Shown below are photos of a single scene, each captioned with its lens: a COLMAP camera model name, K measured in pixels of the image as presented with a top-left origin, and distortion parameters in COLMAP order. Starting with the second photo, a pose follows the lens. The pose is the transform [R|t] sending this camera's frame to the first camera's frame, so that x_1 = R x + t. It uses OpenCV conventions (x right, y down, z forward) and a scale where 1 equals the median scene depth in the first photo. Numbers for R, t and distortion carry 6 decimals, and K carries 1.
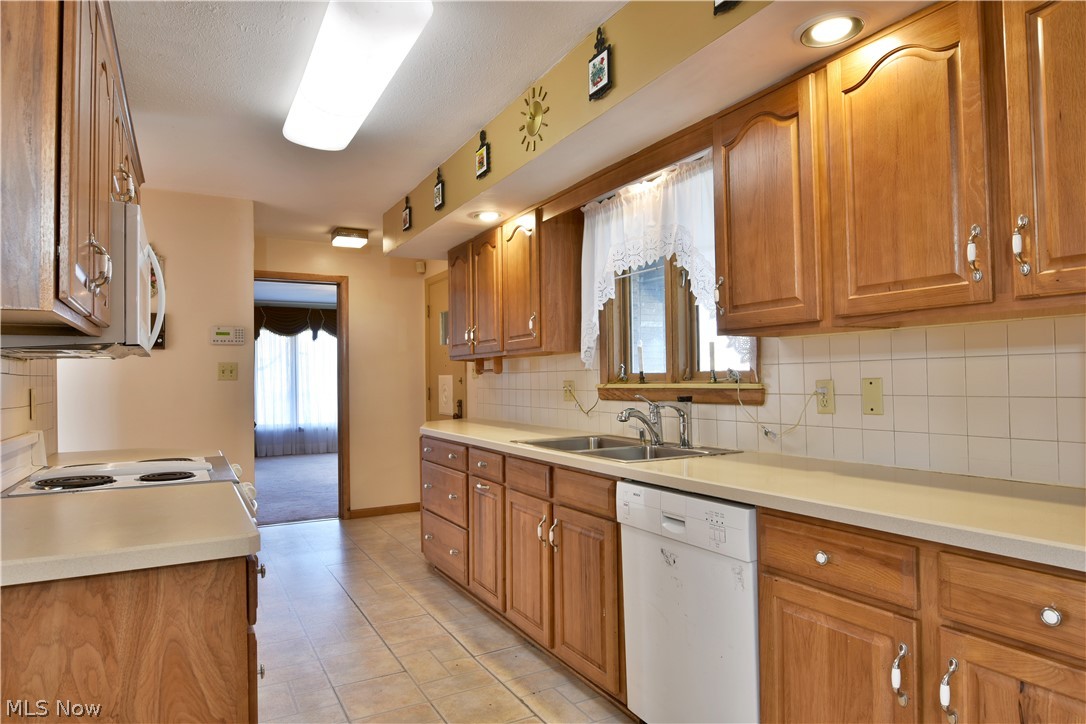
lens RADIAL K [[661.6, 0, 543.4], [0, 661.6, 366.0], [0, 0, 1]] dist [-0.012865, -0.003065]
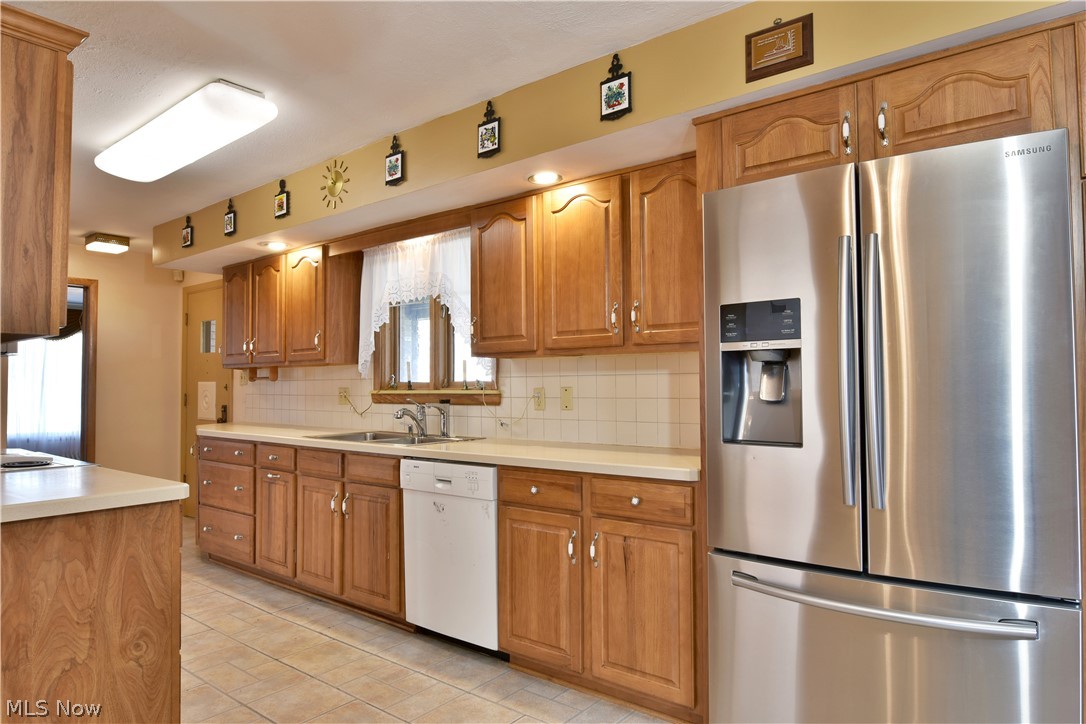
lens RADIAL K [[661.6, 0, 543.4], [0, 661.6, 366.0], [0, 0, 1]] dist [-0.012865, -0.003065]
pose [[0.921470, 0.020957, 0.387883, -0.139757], [-0.015479, 0.999732, -0.017242, -0.003001], [-0.388140, 0.009883, 0.921547, -0.363275]]
